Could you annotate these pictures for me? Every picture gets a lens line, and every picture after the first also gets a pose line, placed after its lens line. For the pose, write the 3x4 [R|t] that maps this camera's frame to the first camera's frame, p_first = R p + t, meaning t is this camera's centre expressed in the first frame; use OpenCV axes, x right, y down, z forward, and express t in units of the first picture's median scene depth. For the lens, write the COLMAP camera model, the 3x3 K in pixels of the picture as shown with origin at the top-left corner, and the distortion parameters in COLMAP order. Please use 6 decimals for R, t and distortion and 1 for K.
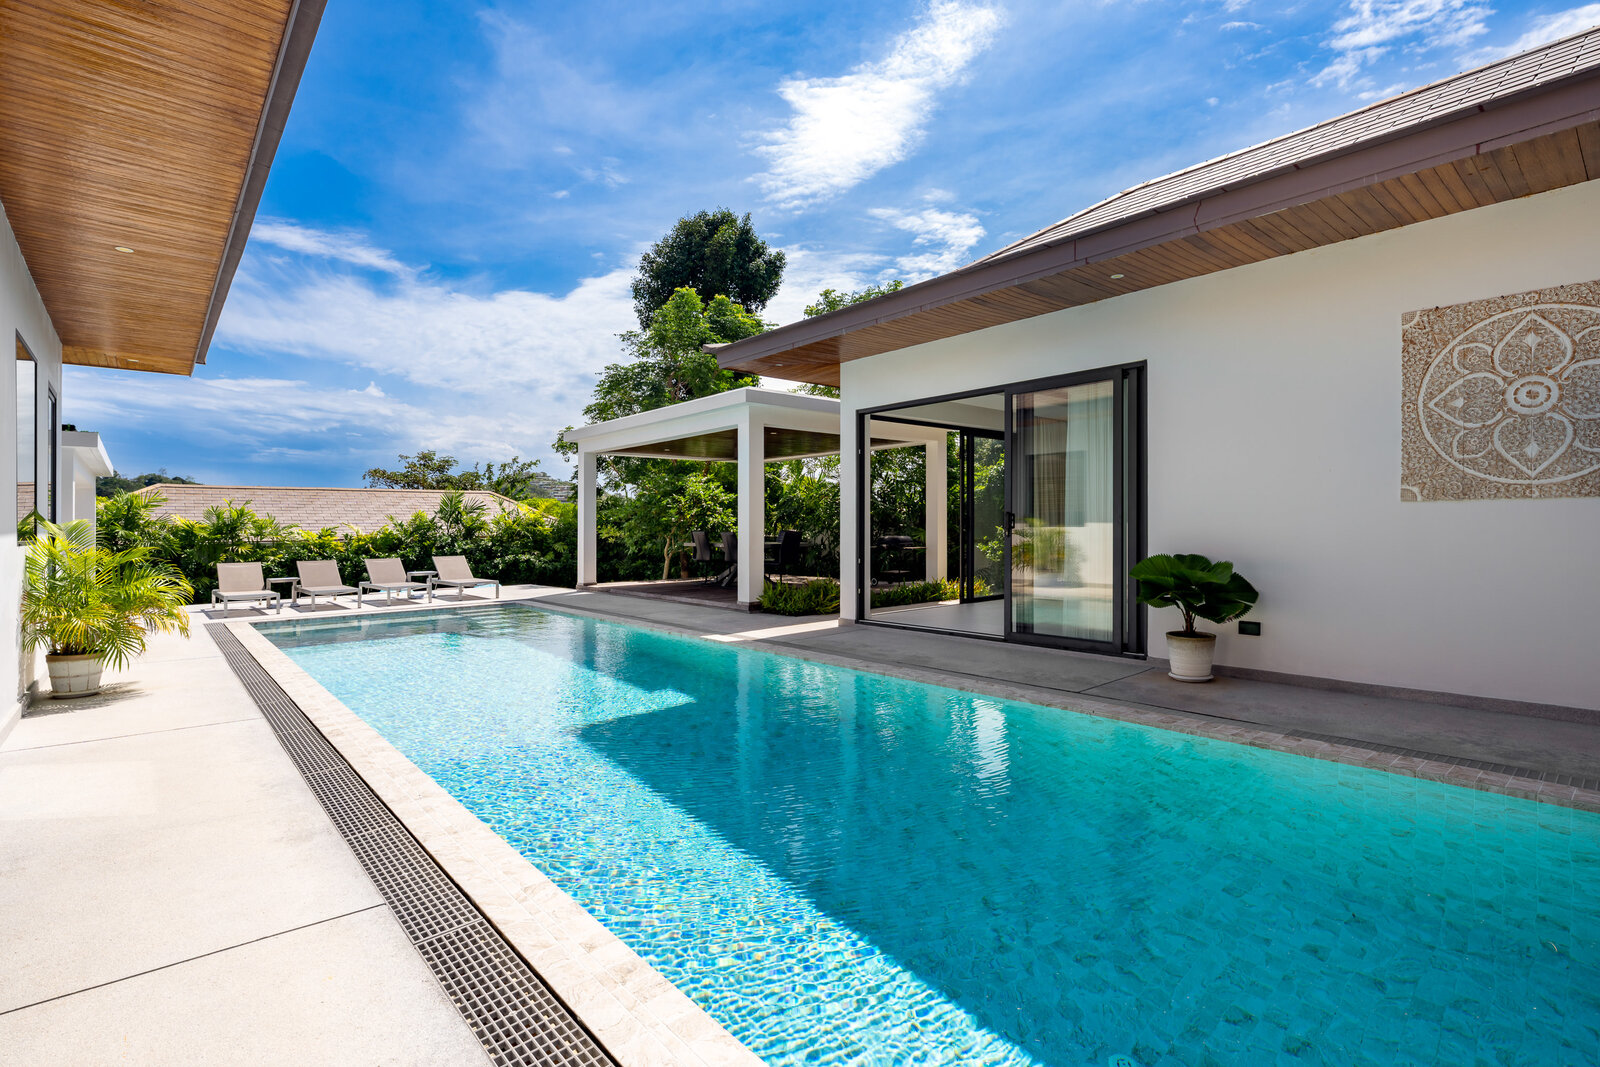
lens RADIAL K [[765.9, 0, 793.1], [0, 765.9, 540.0], [0, 0, 1]] dist [0.004530, 0.001448]
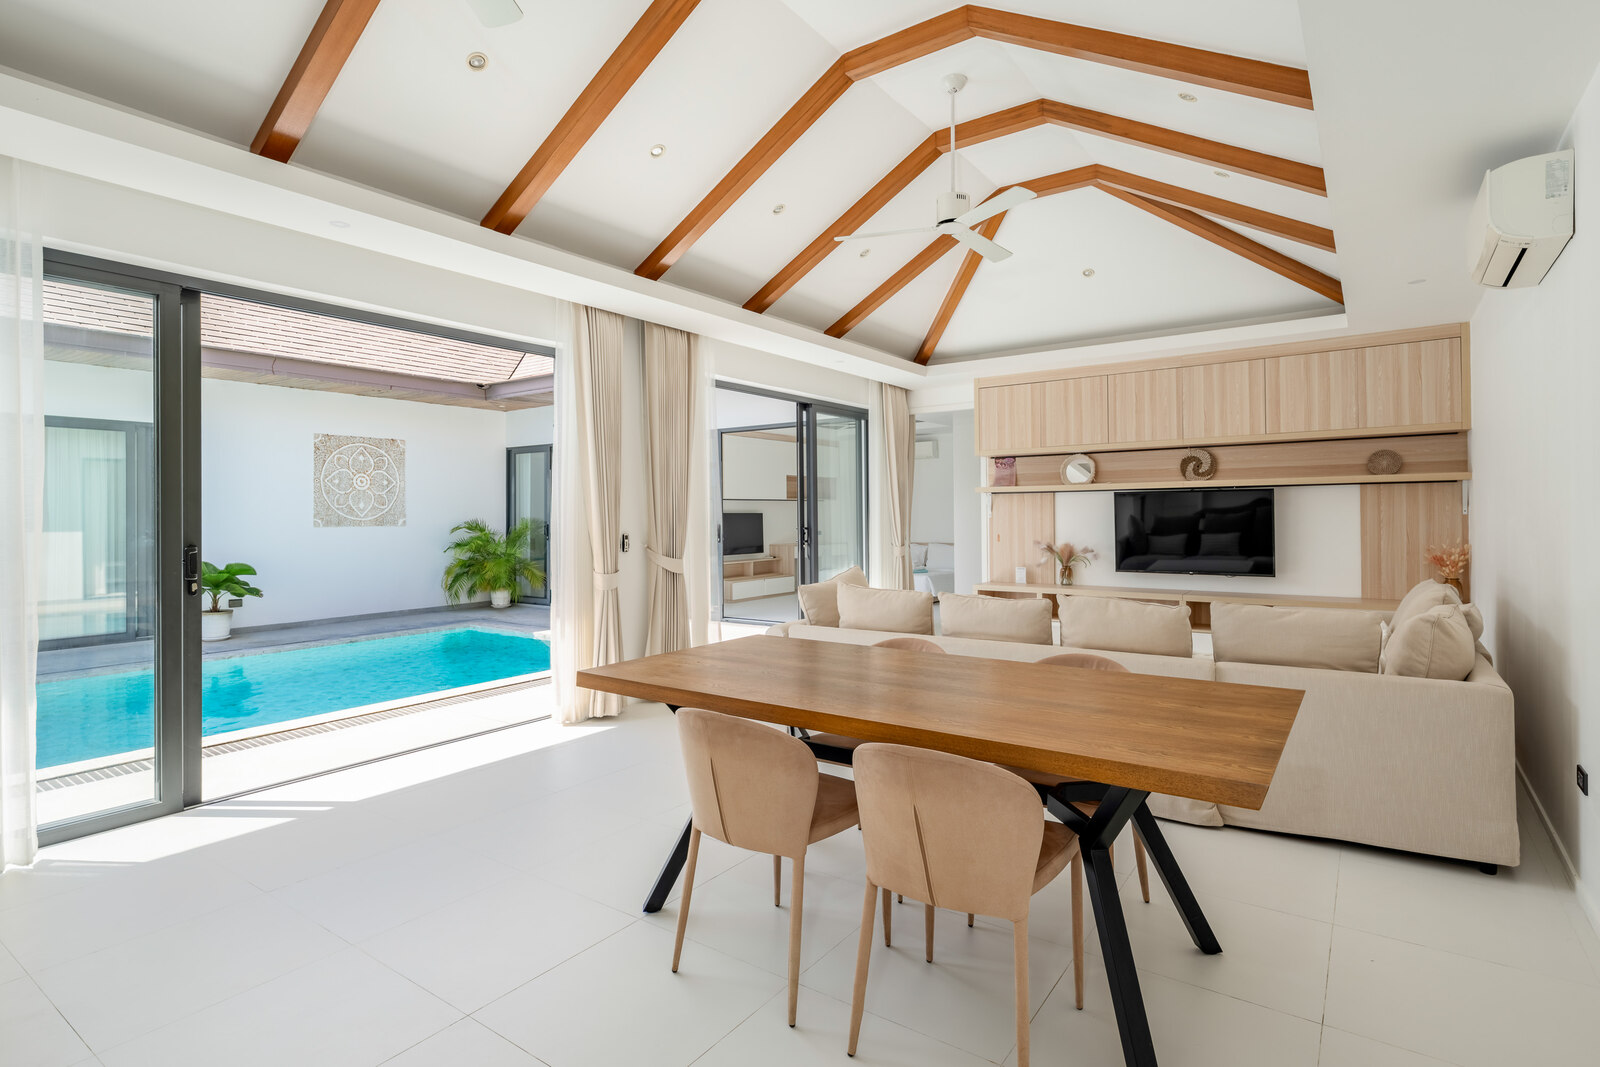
lens RADIAL K [[829.0, 0, 784.7], [0, 829.0, 513.6], [0, 0, 1]] dist [0.027385, 0.000006]
pose [[-0.233714, 0.024913, 0.971986, -0.499449], [0.032531, 0.999312, -0.017792, -0.001962], [-0.971761, 0.027462, -0.234363, 0.099829]]
